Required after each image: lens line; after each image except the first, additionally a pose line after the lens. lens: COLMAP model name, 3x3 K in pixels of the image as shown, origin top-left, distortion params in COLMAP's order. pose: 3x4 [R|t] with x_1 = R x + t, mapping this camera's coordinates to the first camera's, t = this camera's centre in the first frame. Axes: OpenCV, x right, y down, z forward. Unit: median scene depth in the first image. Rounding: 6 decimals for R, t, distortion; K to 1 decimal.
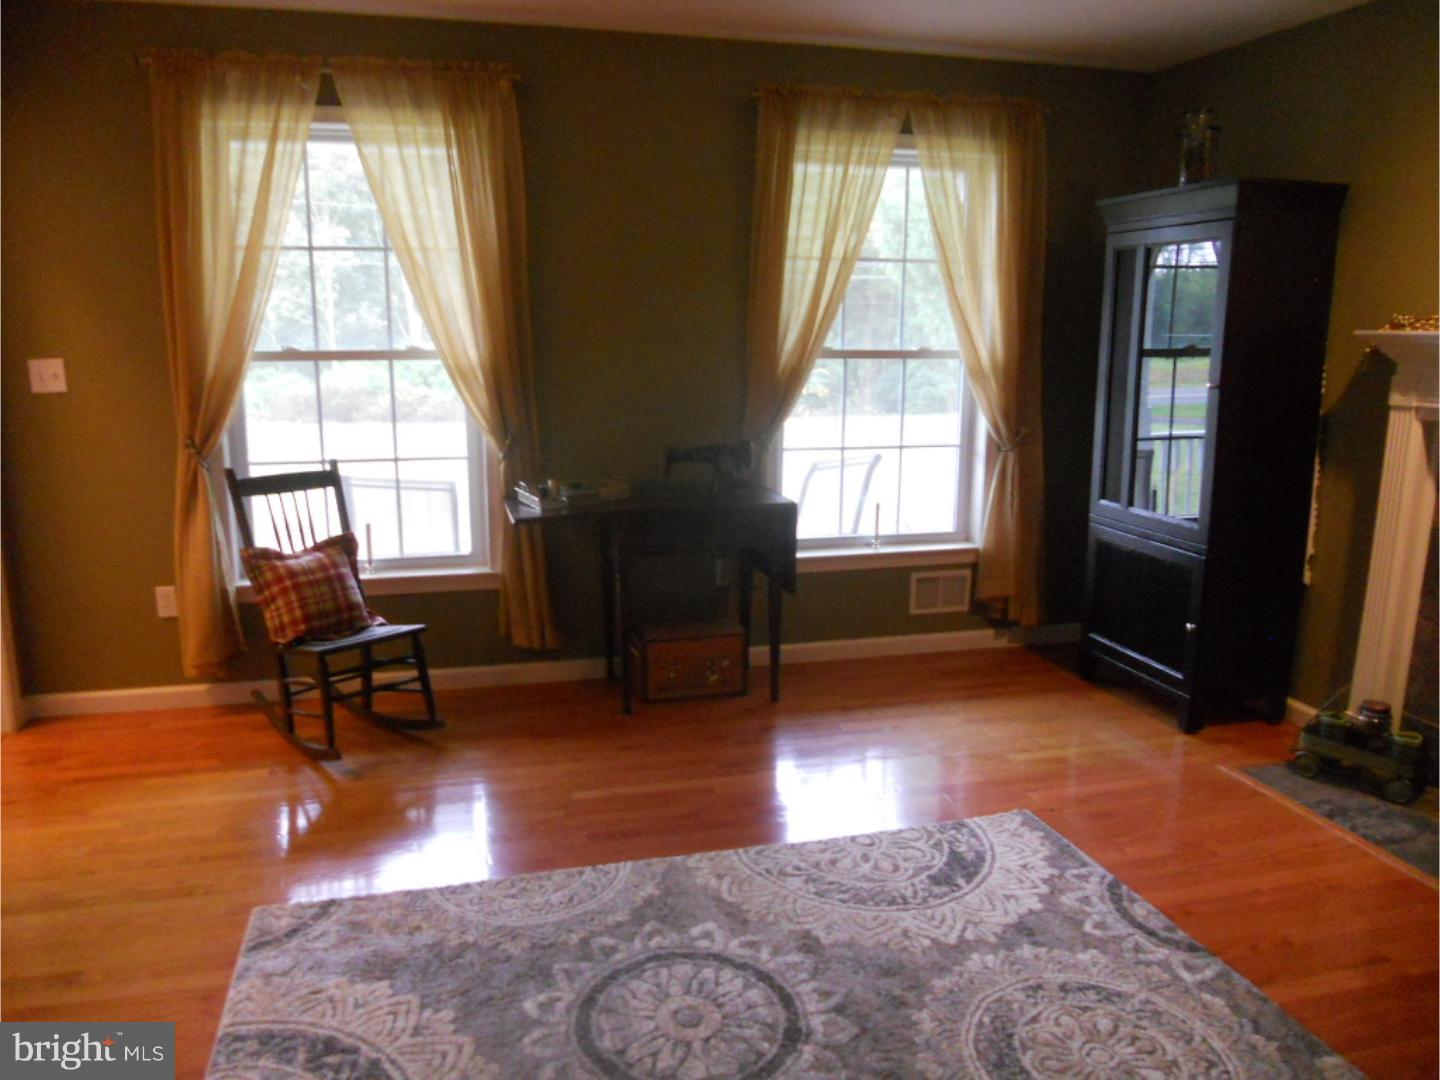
lens RADIAL K [[1094.4, 0, 720.0], [0, 1094.4, 540.0], [0, 0, 1]] dist [-0.081103, 0.044308]
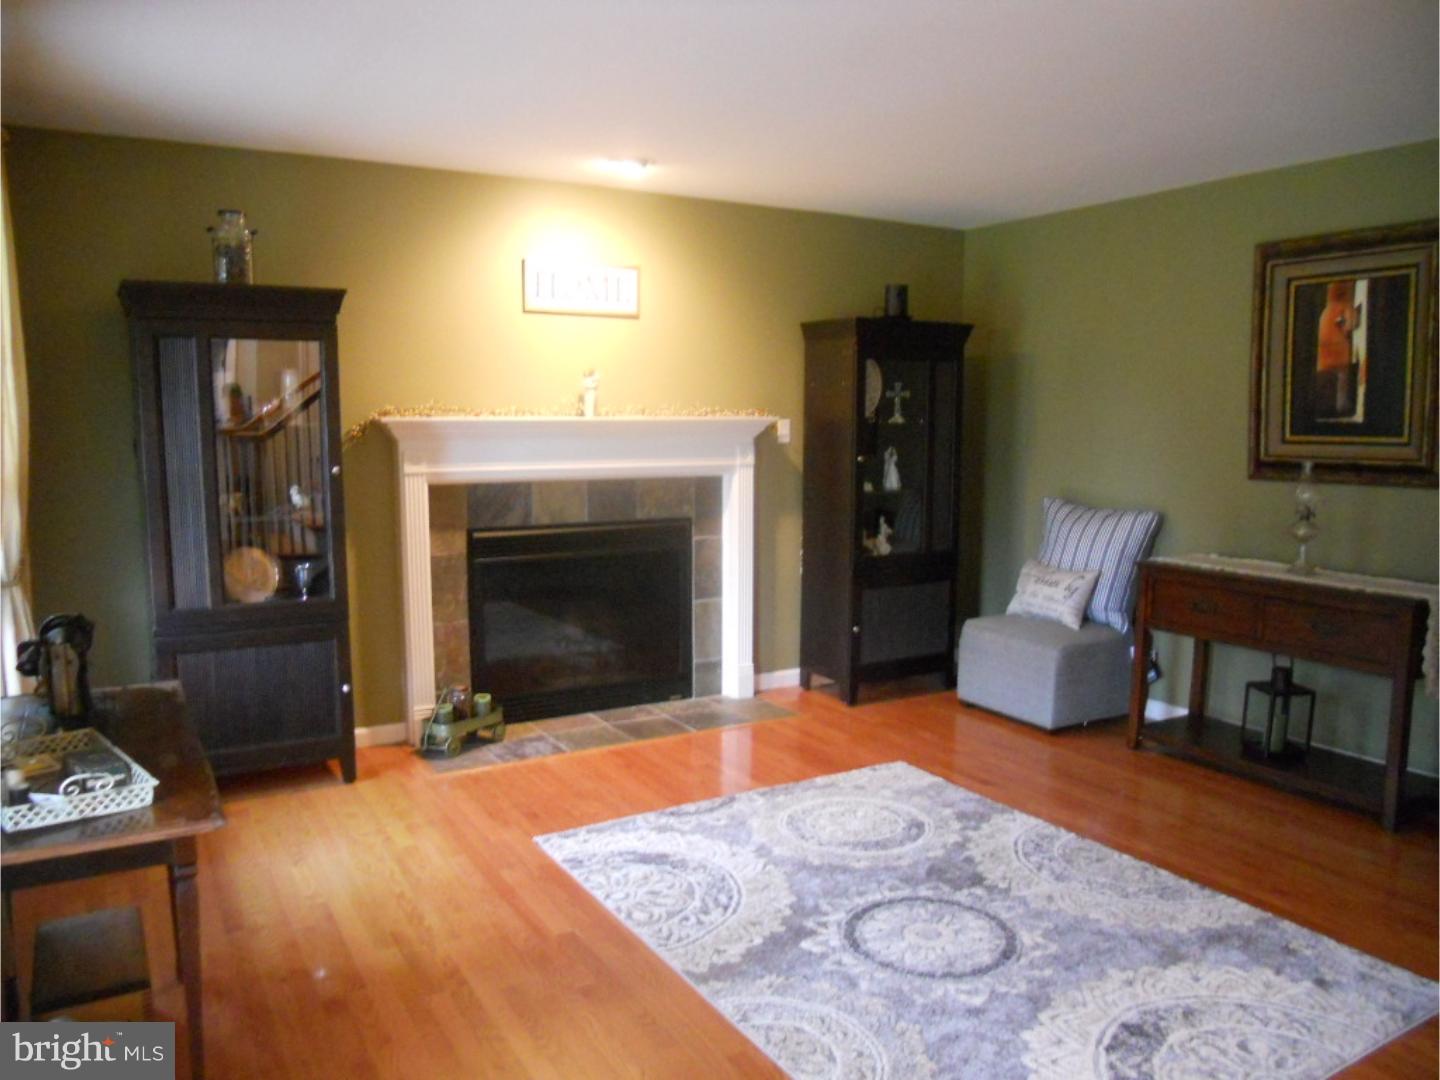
lens RADIAL K [[1094.4, 0, 720.0], [0, 1094.4, 540.0], [0, 0, 1]] dist [-0.081103, 0.044308]
pose [[-0.277899, -0.120334, 0.953044, -0.985985], [0.195894, 0.964176, 0.178860, -0.265049], [-0.940424, 0.236401, -0.244371, 1.228693]]
